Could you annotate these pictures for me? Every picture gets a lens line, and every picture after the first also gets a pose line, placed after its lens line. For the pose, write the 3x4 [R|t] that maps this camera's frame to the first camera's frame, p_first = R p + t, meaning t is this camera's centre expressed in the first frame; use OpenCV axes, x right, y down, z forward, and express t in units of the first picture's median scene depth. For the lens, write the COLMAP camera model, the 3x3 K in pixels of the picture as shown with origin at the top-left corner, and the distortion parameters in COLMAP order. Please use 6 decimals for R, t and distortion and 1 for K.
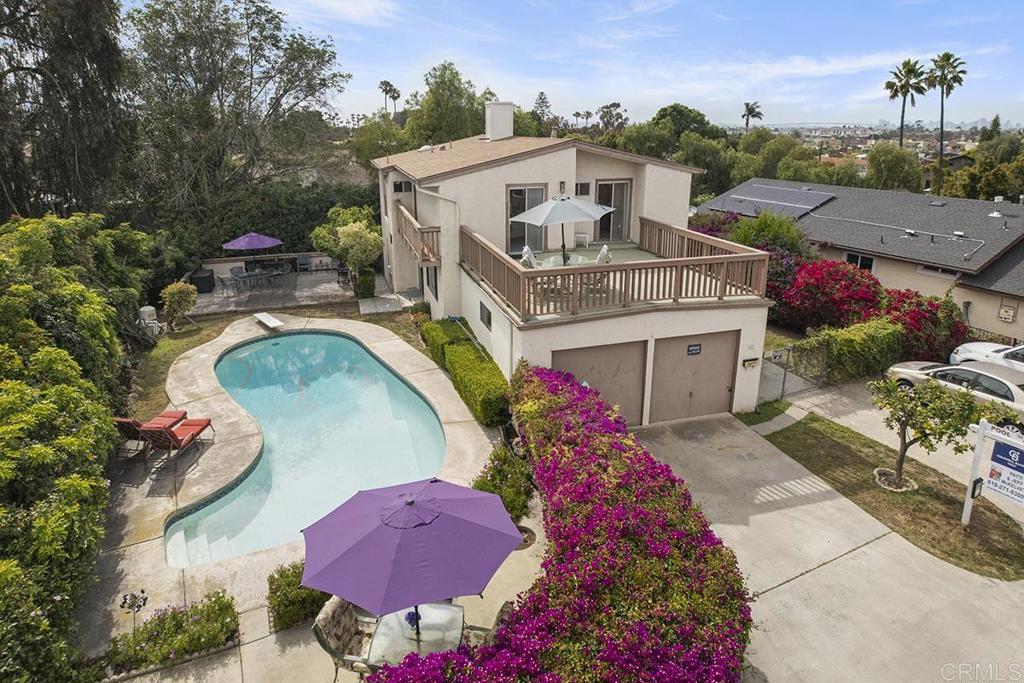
lens RADIAL K [[595.6, 0, 546.5], [0, 595.6, 279.5], [0, 0, 1]] dist [-0.038220, 0.000173]
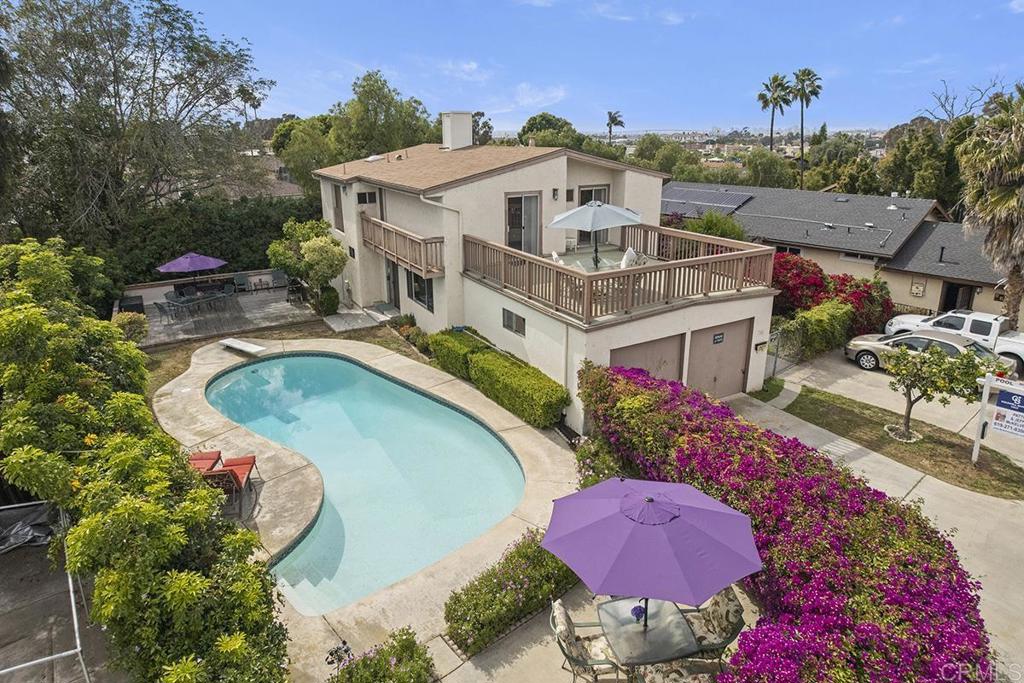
lens RADIAL K [[587.1, 0, 519.1], [0, 587.1, 282.9], [0, 0, 1]] dist [-0.037874, 0.001263]
pose [[0.974488, -0.058345, 0.216722, -0.271887], [0.059318, 0.998237, 0.002019, -0.006452], [-0.216458, 0.010888, 0.976231, 0.019927]]
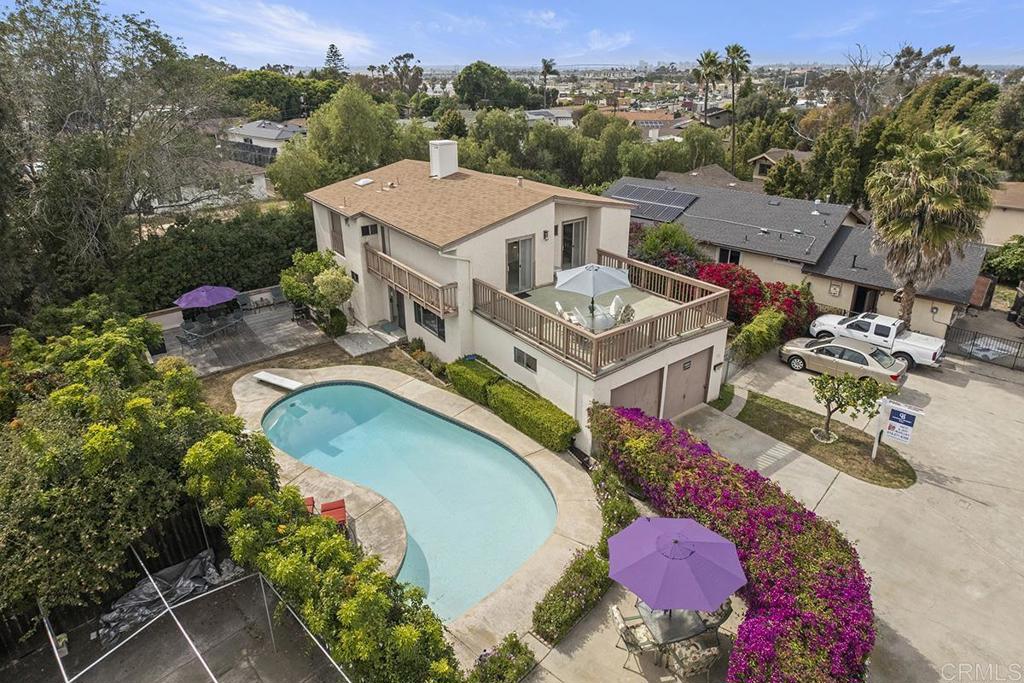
lens RADIAL K [[615.5, 0, 506.9], [0, 615.5, 245.3], [0, 0, 1]] dist [-0.040085, -0.000333]
pose [[0.940972, -0.105325, 0.321680, -0.465689], [0.083579, 0.993226, 0.080720, -0.251529], [-0.328003, -0.049070, 0.943402, -0.159534]]
